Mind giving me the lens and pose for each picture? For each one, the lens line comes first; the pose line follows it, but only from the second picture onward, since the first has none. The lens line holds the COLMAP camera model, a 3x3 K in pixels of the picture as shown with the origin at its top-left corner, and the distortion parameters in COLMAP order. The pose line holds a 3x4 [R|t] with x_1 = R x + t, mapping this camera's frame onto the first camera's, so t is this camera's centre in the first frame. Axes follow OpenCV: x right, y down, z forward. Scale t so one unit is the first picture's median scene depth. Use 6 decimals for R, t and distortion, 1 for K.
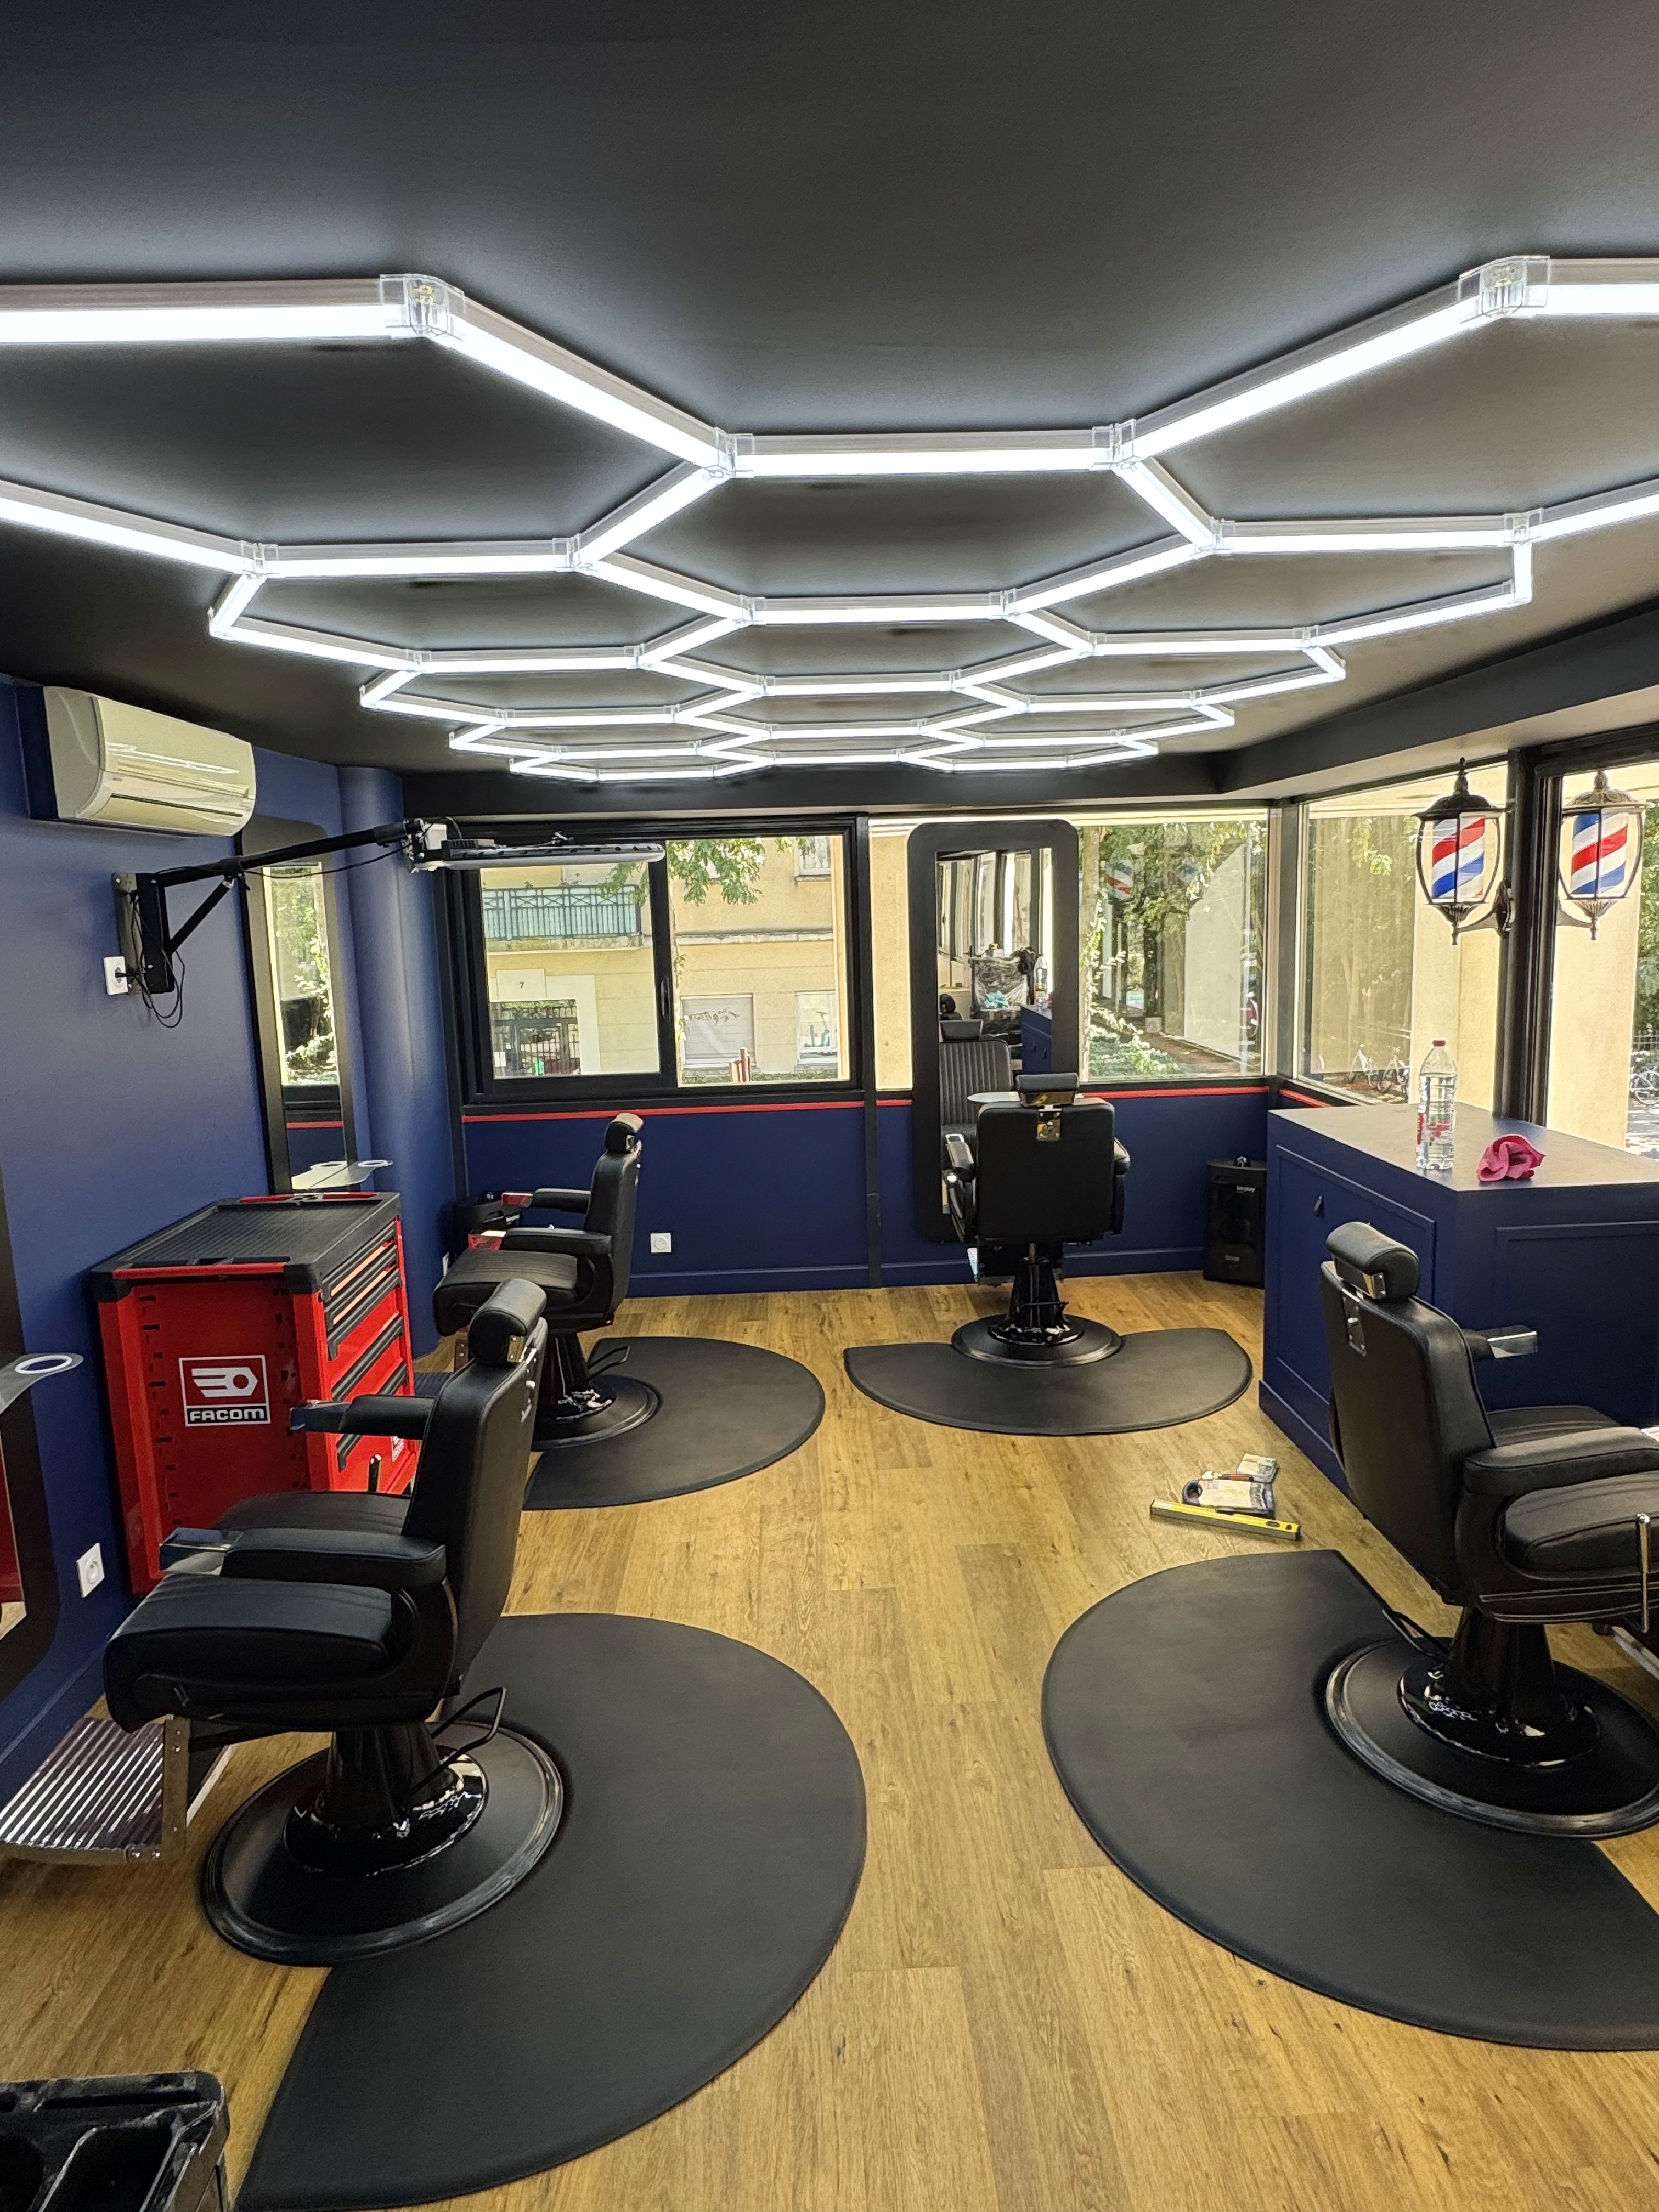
lens RADIAL K [[1316.2, 0, 836.2], [0, 1316.2, 1104.6], [0, 0, 1]] dist [-0.007197, 0.001715]
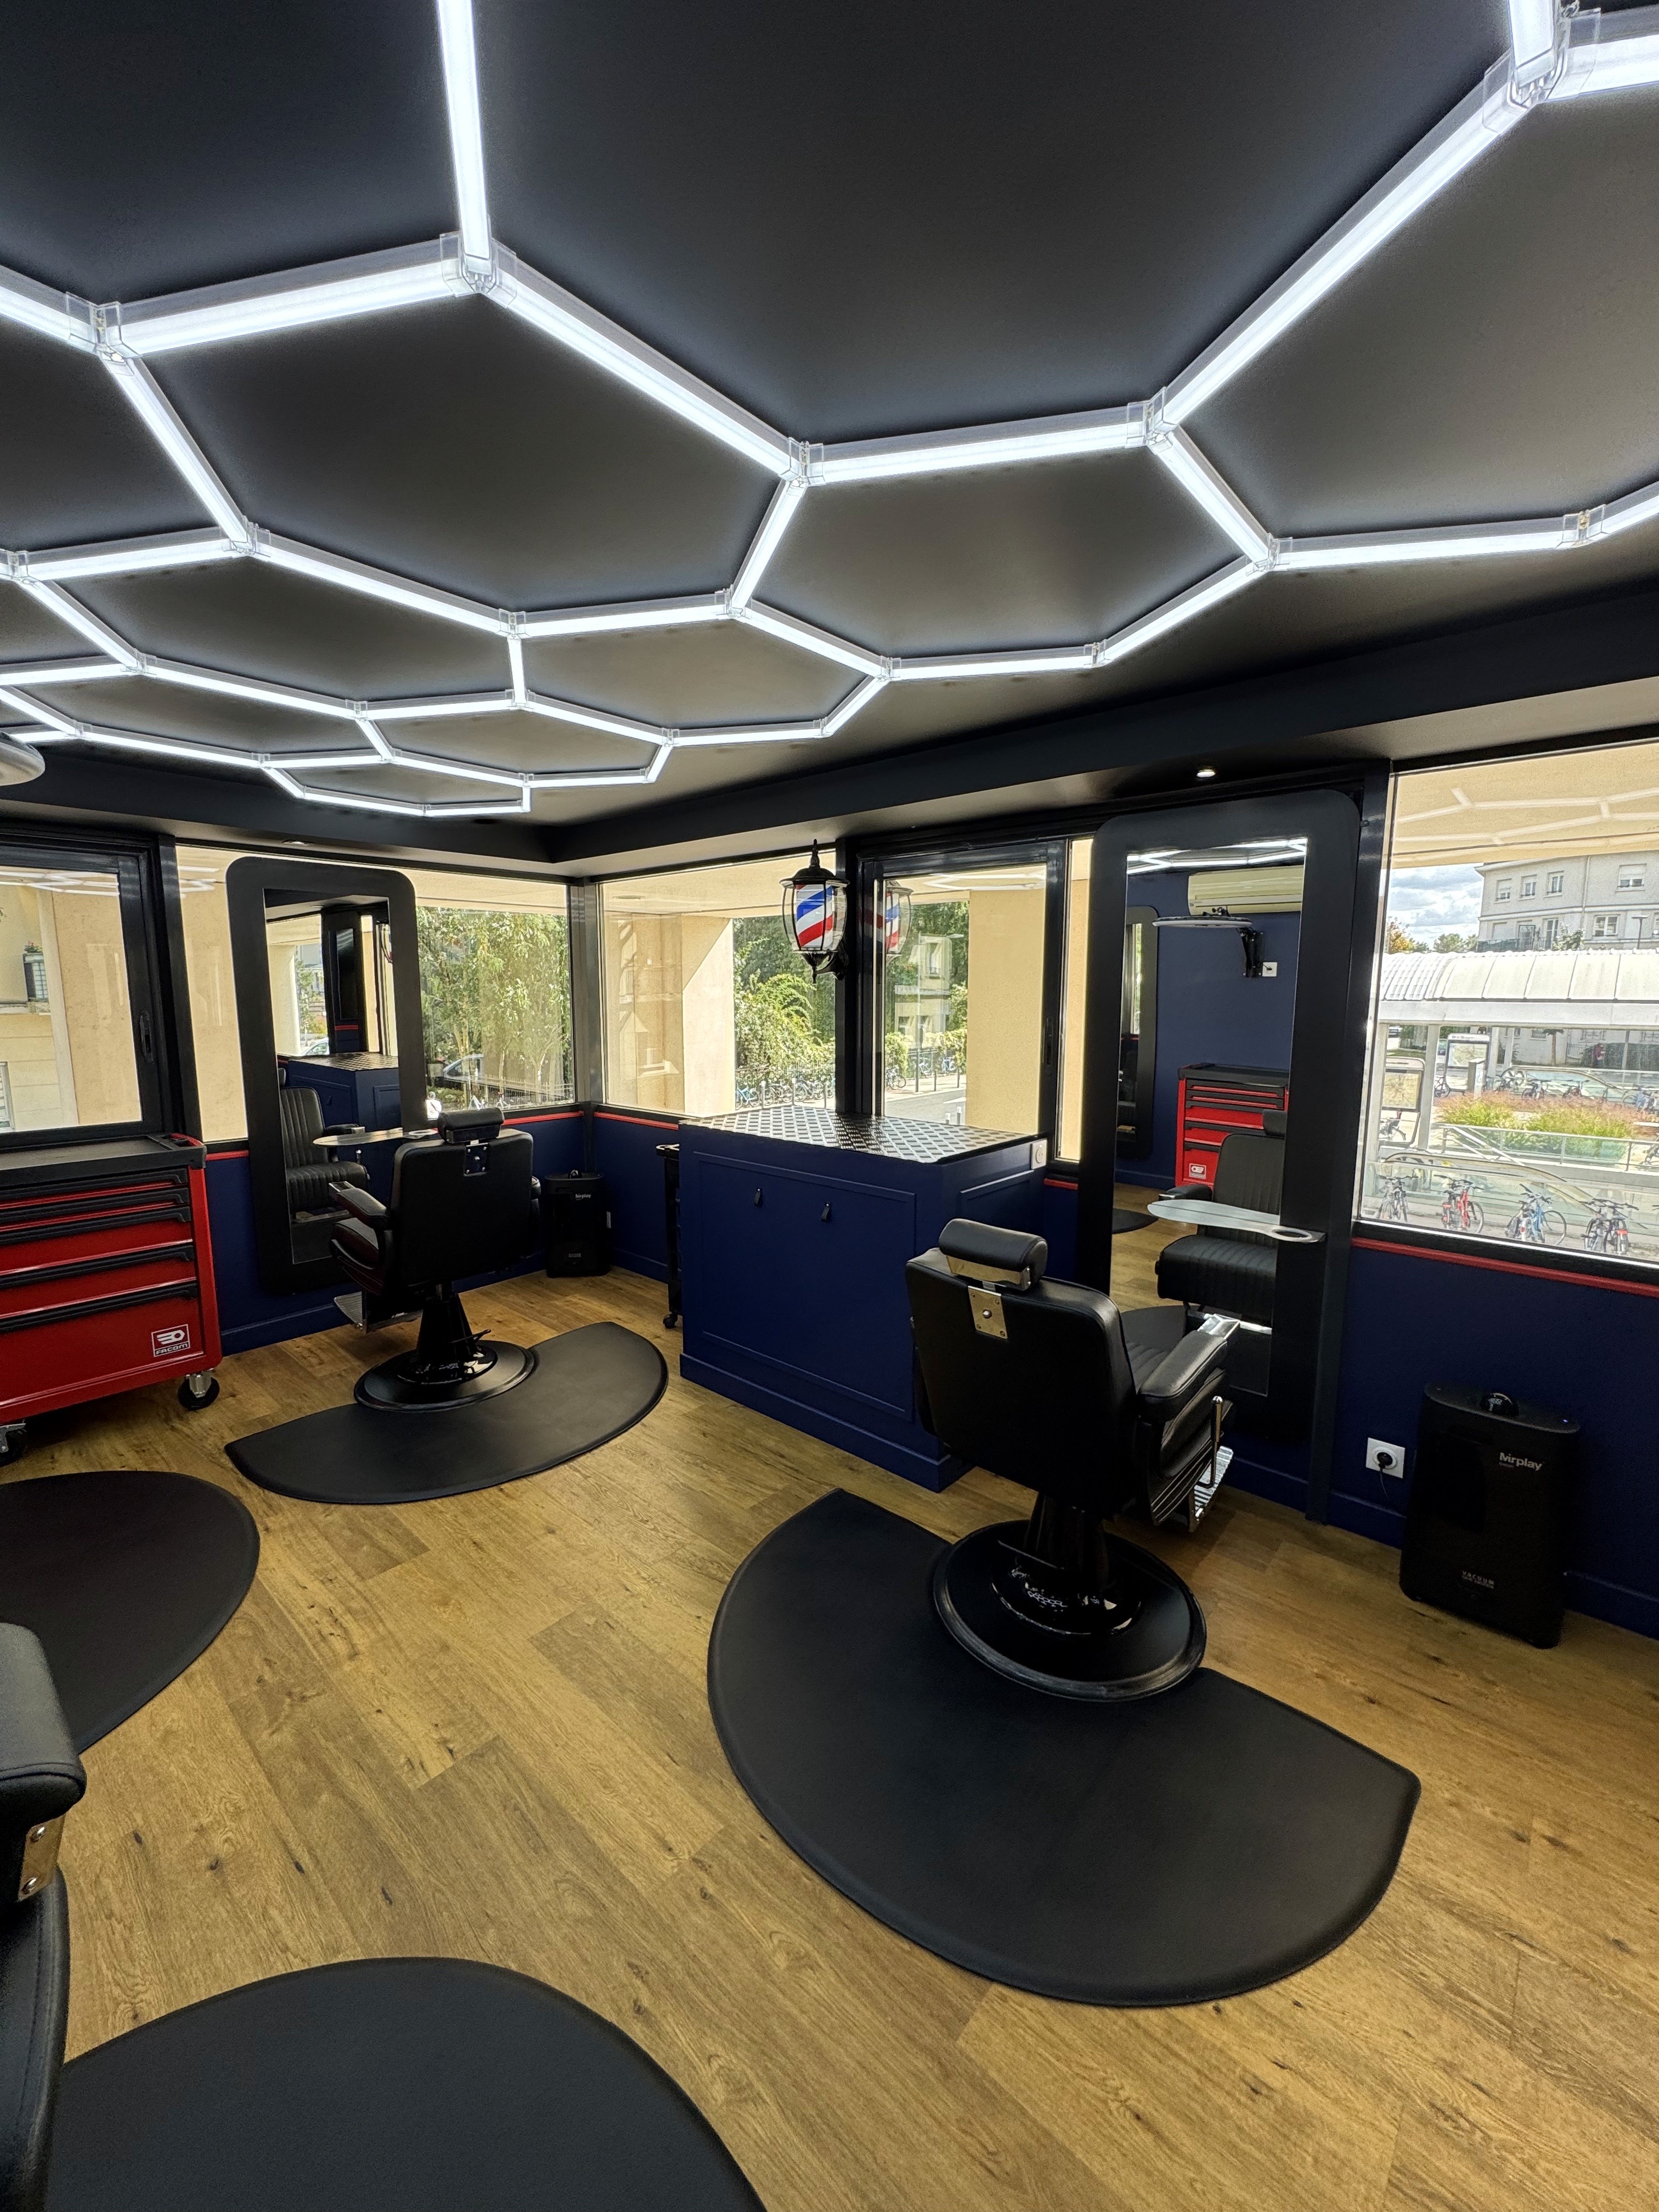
lens RADIAL K [[879.2, 0, 831.5], [0, 879.2, 1107.8], [0, 0, 1]] dist [-0.006106, -0.000305]
pose [[0.692722, -0.065187, 0.718252, -0.174609], [0.086219, 0.996250, 0.007262, -0.005102], [-0.716032, 0.056897, 0.695745, 0.451929]]
